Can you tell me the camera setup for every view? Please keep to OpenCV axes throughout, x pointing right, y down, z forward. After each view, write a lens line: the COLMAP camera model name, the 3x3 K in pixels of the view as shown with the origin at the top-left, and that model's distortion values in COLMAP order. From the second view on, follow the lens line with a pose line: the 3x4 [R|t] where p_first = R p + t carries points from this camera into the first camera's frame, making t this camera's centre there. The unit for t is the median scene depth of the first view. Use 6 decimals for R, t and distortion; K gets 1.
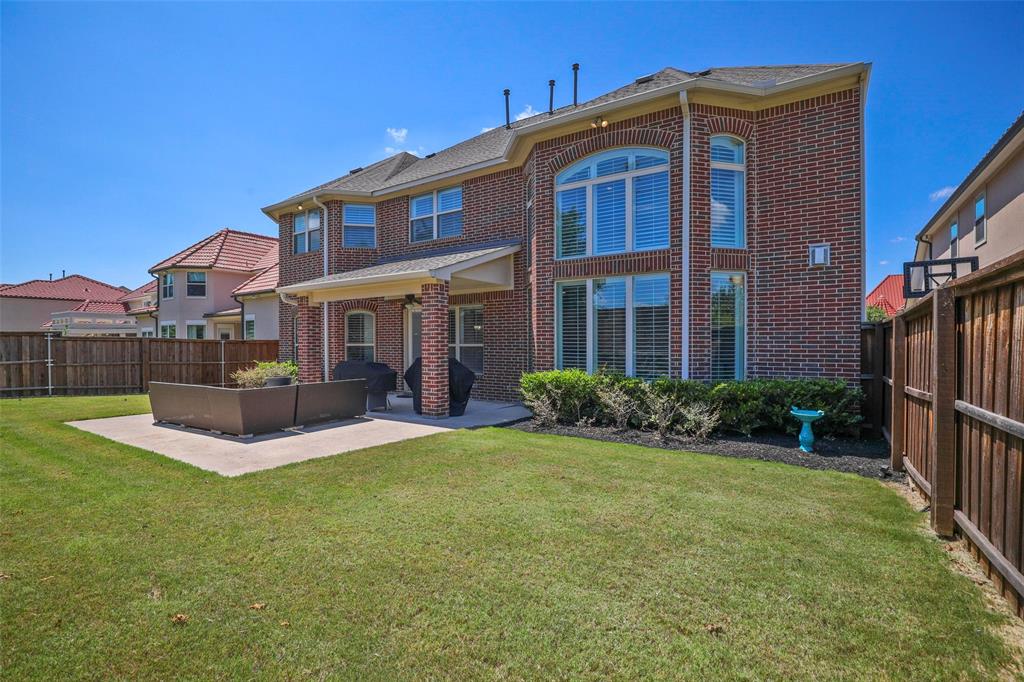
lens RADIAL K [[467.4, 0, 515.0], [0, 467.4, 341.7], [0, 0, 1]] dist [-0.030718, 0.001327]
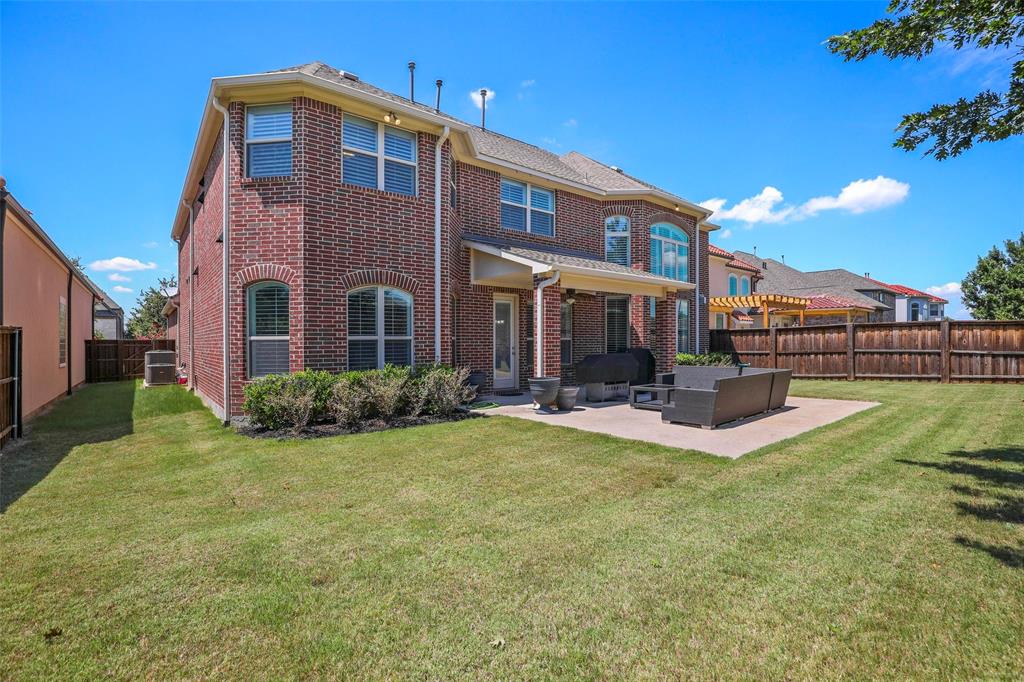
lens RADIAL K [[463.1, 0, 512.0], [0, 463.1, 341.0], [0, 0, 1]] dist [-0.021792, 0.000675]
pose [[0.308542, 0.000316, 0.951211, -1.502932], [-0.000658, 1.000000, -0.000118, 0.016249], [-0.951211, -0.000589, 0.308542, 0.976802]]
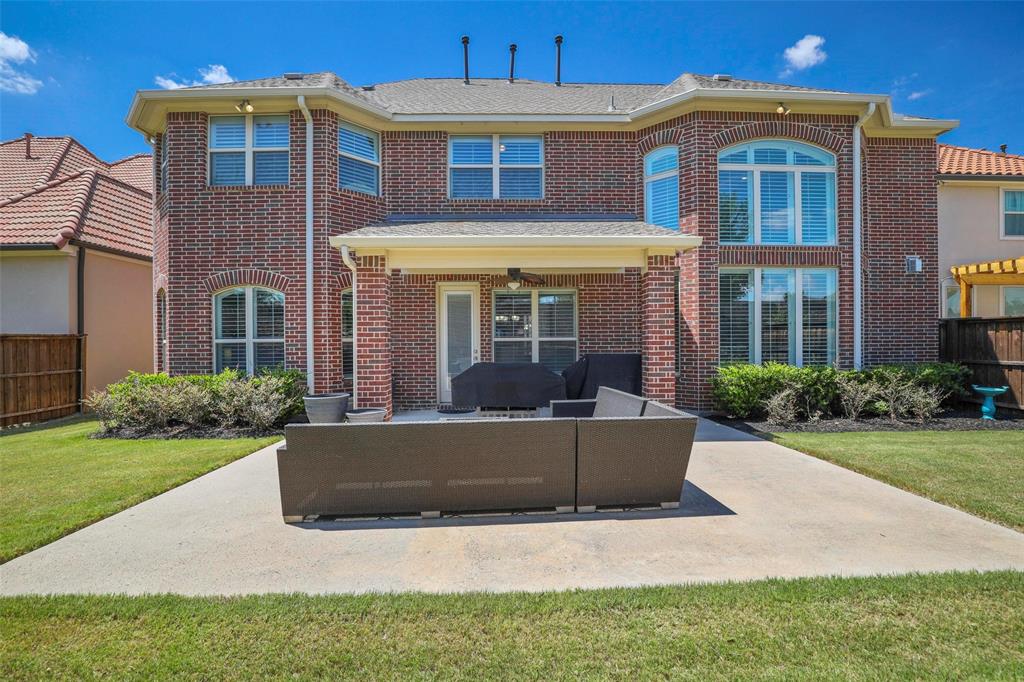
lens RADIAL K [[467.4, 0, 515.0], [0, 467.4, 341.7], [0, 0, 1]] dist [-0.030718, 0.001327]
pose [[0.821390, -0.005120, 0.570344, -0.771709], [0.004155, 0.999987, 0.002993, 0.011285], [-0.570352, -0.000088, 0.821400, 0.489399]]
